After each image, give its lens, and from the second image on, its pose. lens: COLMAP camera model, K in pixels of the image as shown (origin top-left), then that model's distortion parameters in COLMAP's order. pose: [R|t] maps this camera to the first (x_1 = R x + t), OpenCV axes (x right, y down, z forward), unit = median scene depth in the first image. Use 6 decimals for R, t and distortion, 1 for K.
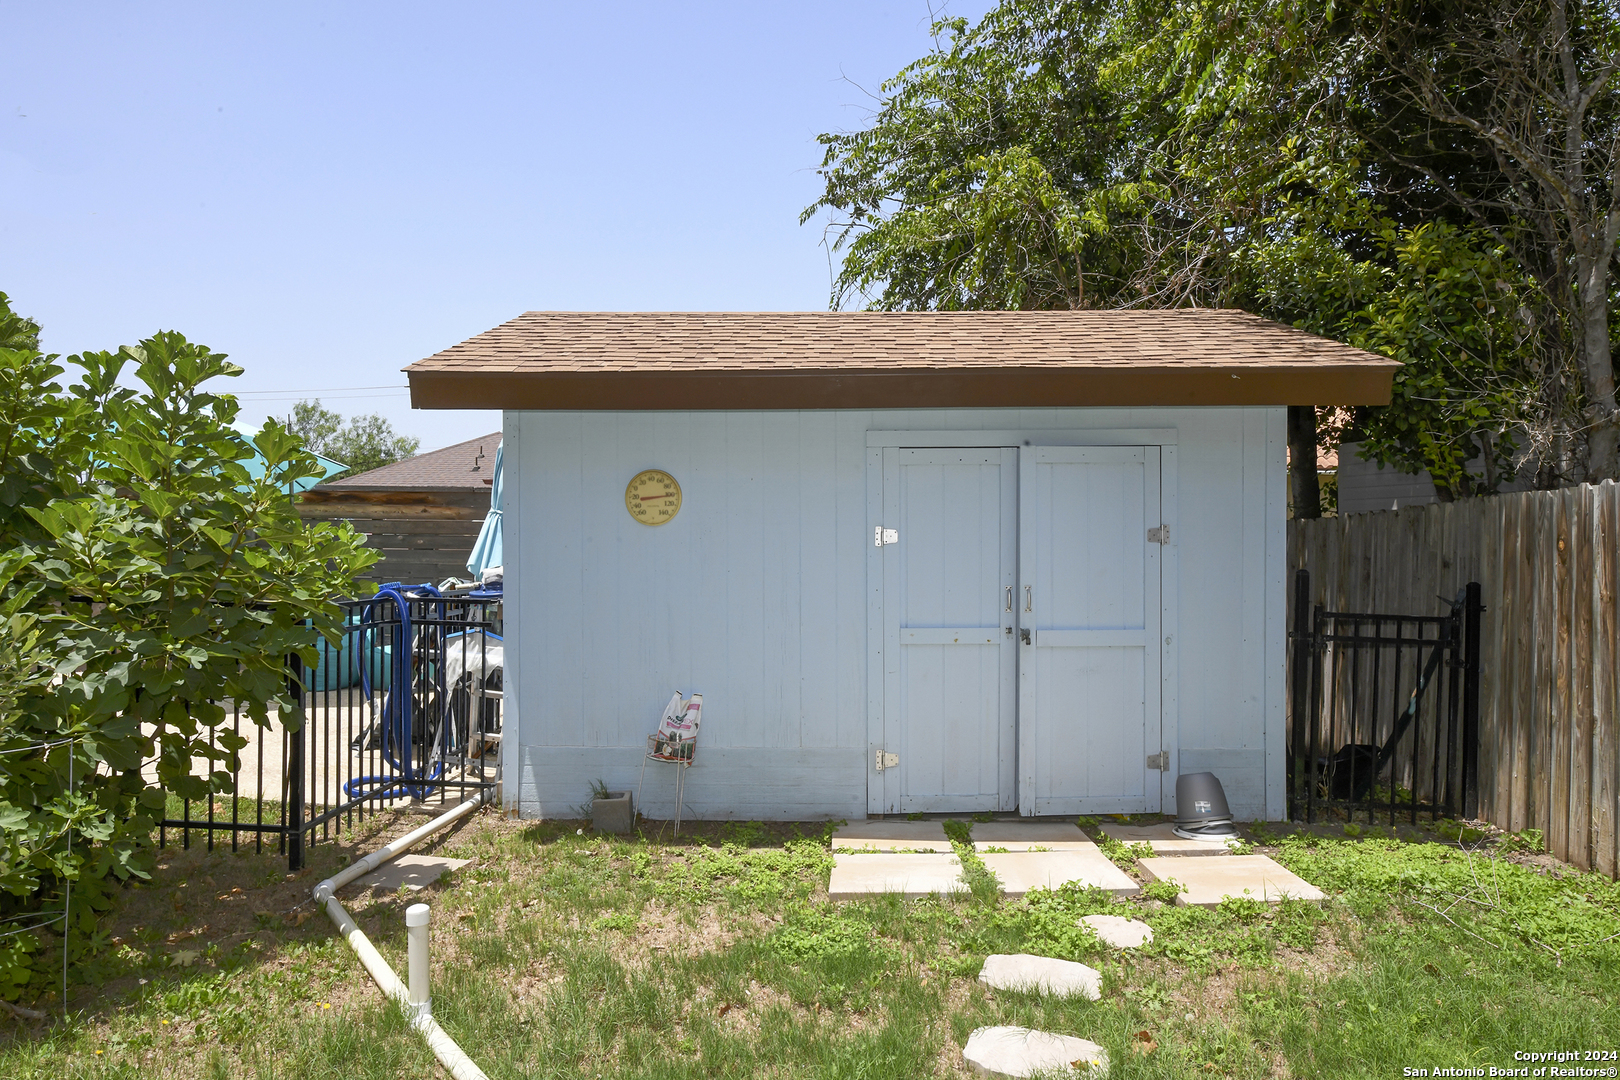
lens RADIAL K [[1031.5, 0, 810.9], [0, 1031.5, 537.2], [0, 0, 1]] dist [-0.000899, -0.000037]
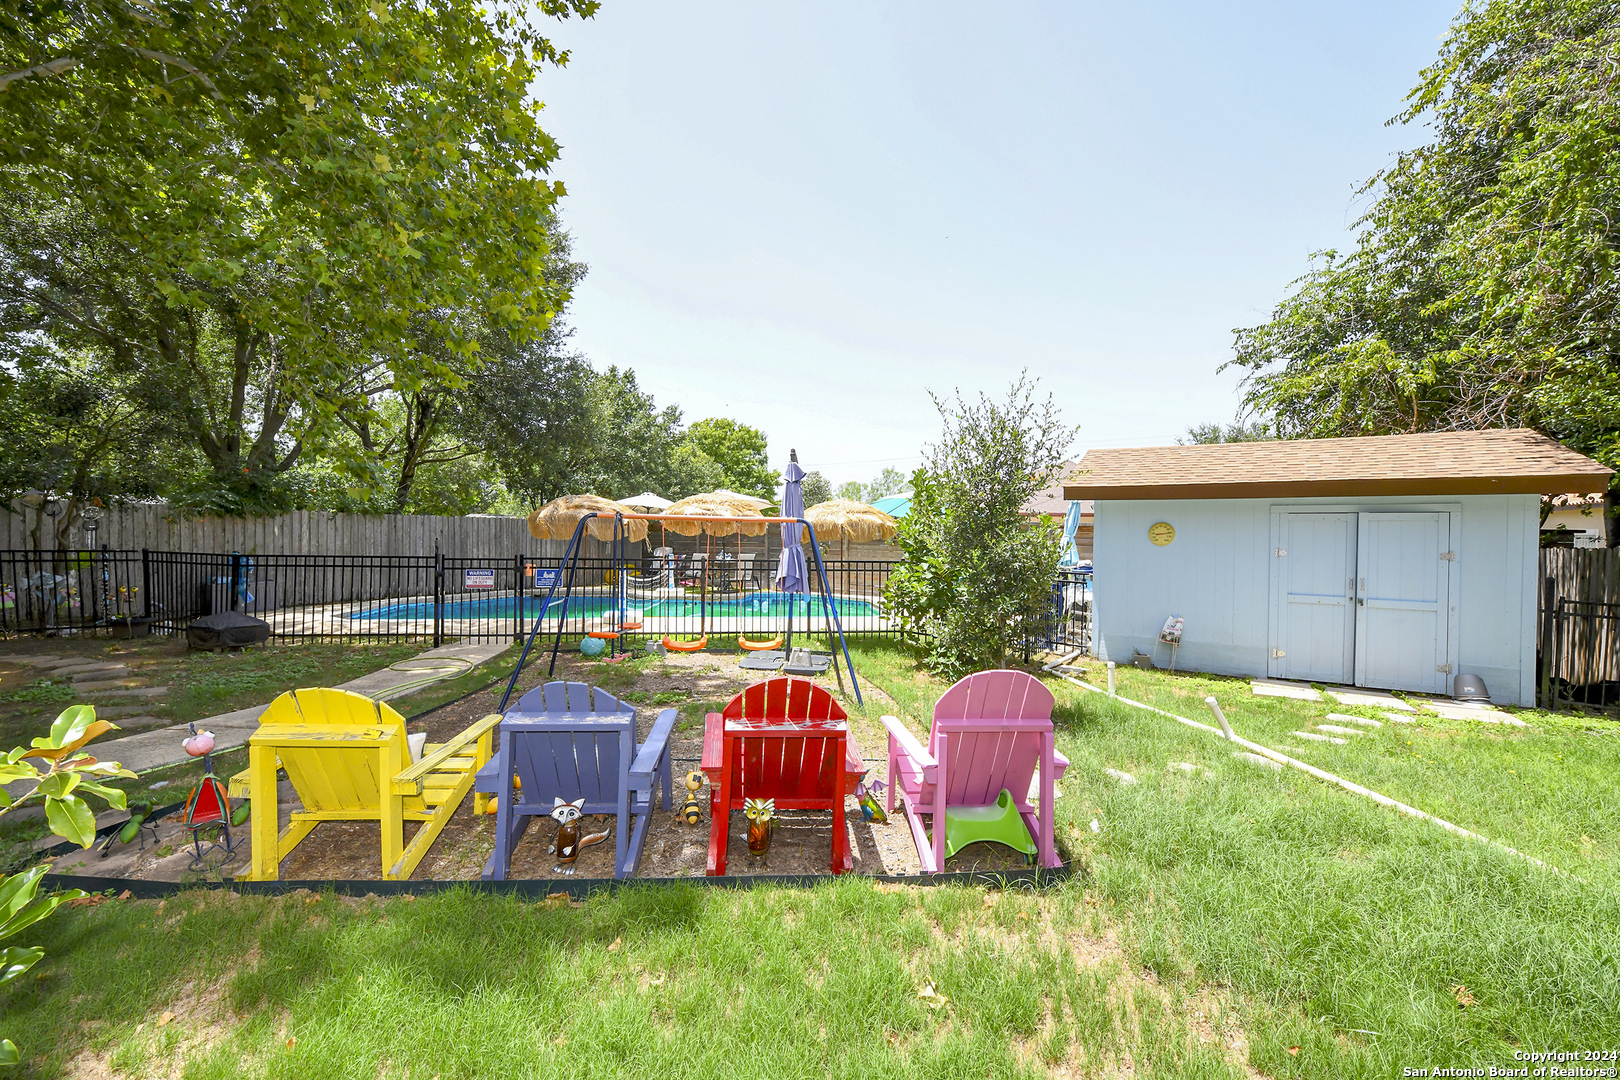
lens RADIAL K [[652.1, 0, 806.5], [0, 652.1, 538.8], [0, 0, 1]] dist [0.001238, 0.000254]
pose [[0.860343, 0.018314, -0.509386, -0.090178], [-0.020865, 0.999782, 0.000705, -0.010583], [0.509288, 0.010022, 0.860538, -0.728538]]
